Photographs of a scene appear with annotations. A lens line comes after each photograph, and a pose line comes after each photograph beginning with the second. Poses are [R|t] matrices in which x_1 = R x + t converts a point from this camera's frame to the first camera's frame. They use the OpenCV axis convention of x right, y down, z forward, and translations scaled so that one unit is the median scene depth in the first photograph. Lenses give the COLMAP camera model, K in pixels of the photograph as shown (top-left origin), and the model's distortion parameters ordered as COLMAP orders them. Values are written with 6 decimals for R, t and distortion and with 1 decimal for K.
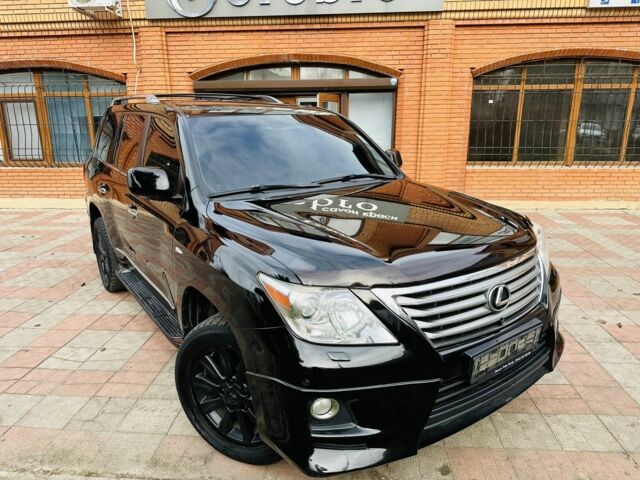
lens RADIAL K [[454.5, 0, 315.0], [0, 454.5, 234.8], [0, 0, 1]] dist [0.029806, -0.035341]
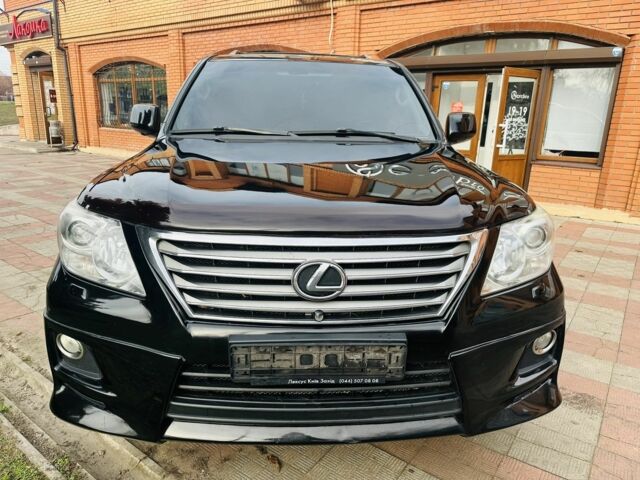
lens RADIAL K [[454.5, 0, 317.7], [0, 454.5, 235.7], [0, 0, 1]] dist [0.029806, -0.035341]
pose [[0.845608, 0.170261, -0.505923, 0.194744], [-0.167285, 0.984550, 0.051734, 0.009989], [0.506915, 0.040886, 0.861026, 0.109304]]
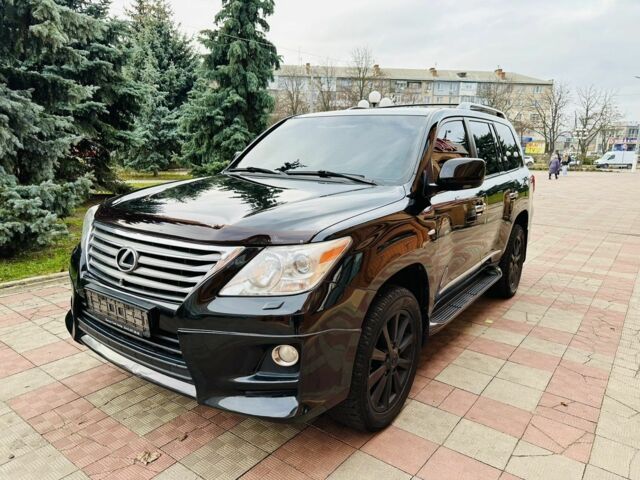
lens RADIAL K [[454.5, 0, 317.3], [0, 454.5, 238.4], [0, 0, 1]] dist [0.029806, -0.035341]
pose [[0.324963, 0.201466, -0.924019, 0.402932], [-0.269023, 0.956374, 0.113909, -0.039656], [0.906656, 0.211566, 0.364985, 0.266097]]
